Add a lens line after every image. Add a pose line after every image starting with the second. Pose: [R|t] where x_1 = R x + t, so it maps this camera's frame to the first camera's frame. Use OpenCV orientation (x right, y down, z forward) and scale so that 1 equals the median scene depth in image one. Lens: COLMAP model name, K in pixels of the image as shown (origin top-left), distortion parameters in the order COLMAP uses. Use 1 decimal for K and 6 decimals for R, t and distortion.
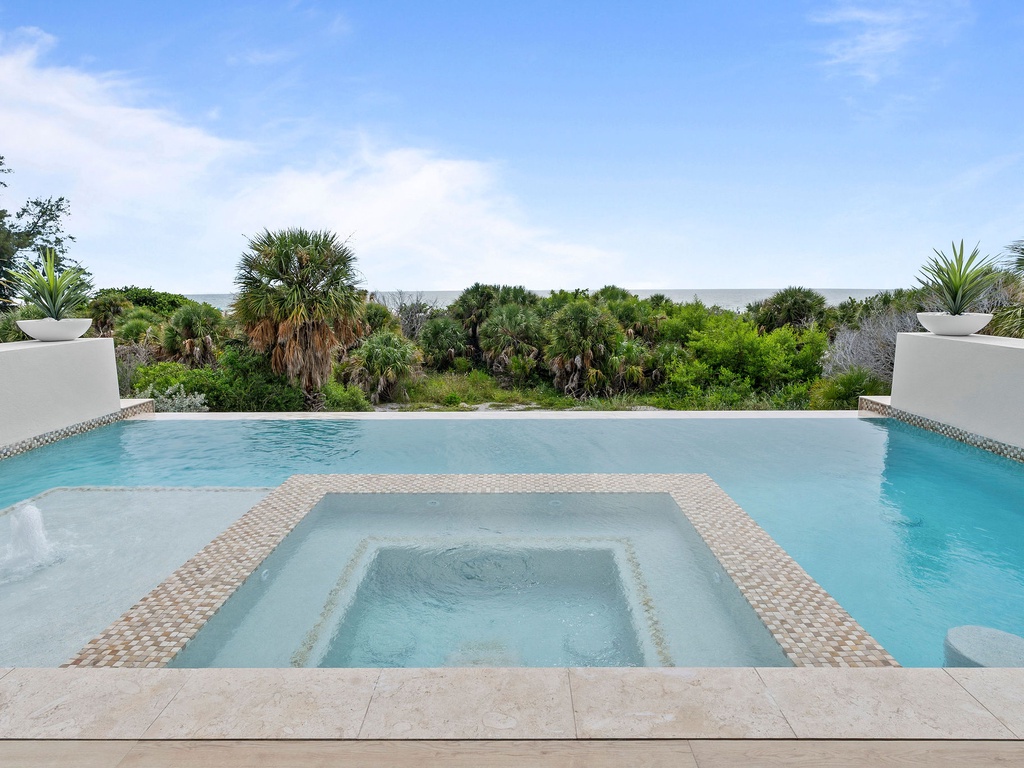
lens RADIAL K [[573.3, 0, 510.8], [0, 573.3, 364.3], [0, 0, 1]] dist [-0.009888, 0.002249]
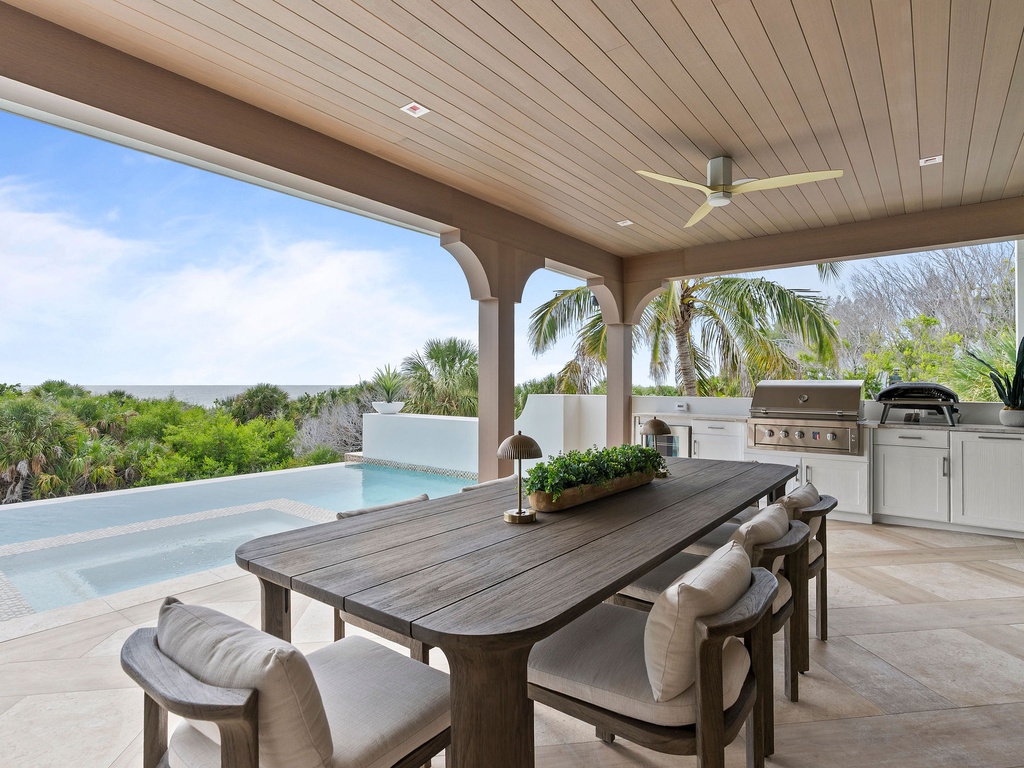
lens RADIAL K [[539.4, 0, 516.5], [0, 539.4, 383.7], [0, 0, 1]] dist [-0.012579, 0.005232]
pose [[0.605187, 0.010417, 0.796015, -0.072394], [0.095138, 0.991802, -0.085310, 0.008057], [-0.790378, 0.127360, 0.599235, -0.076379]]
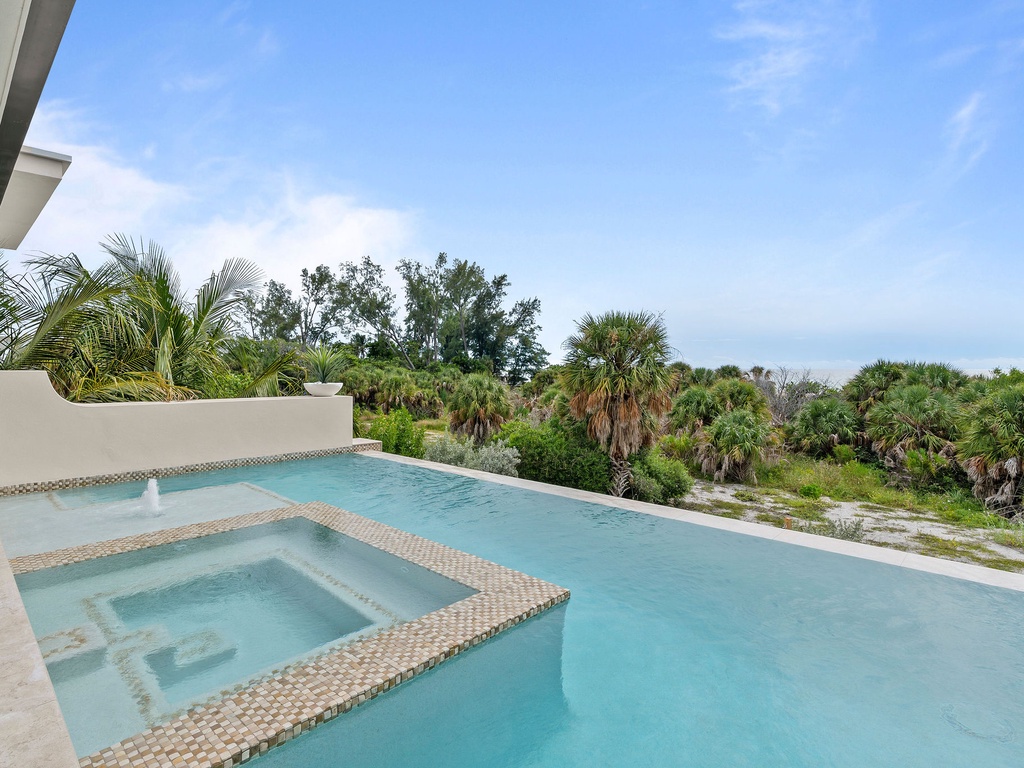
lens RADIAL K [[539.4, 0, 490.6], [0, 539.4, 385.3], [0, 0, 1]] dist [-0.012579, 0.005232]
pose [[0.718506, 0.028804, -0.694924, 0.108242], [-0.094941, 0.993851, -0.056969, -0.005934], [0.689010, 0.106910, 0.716823, 0.048144]]
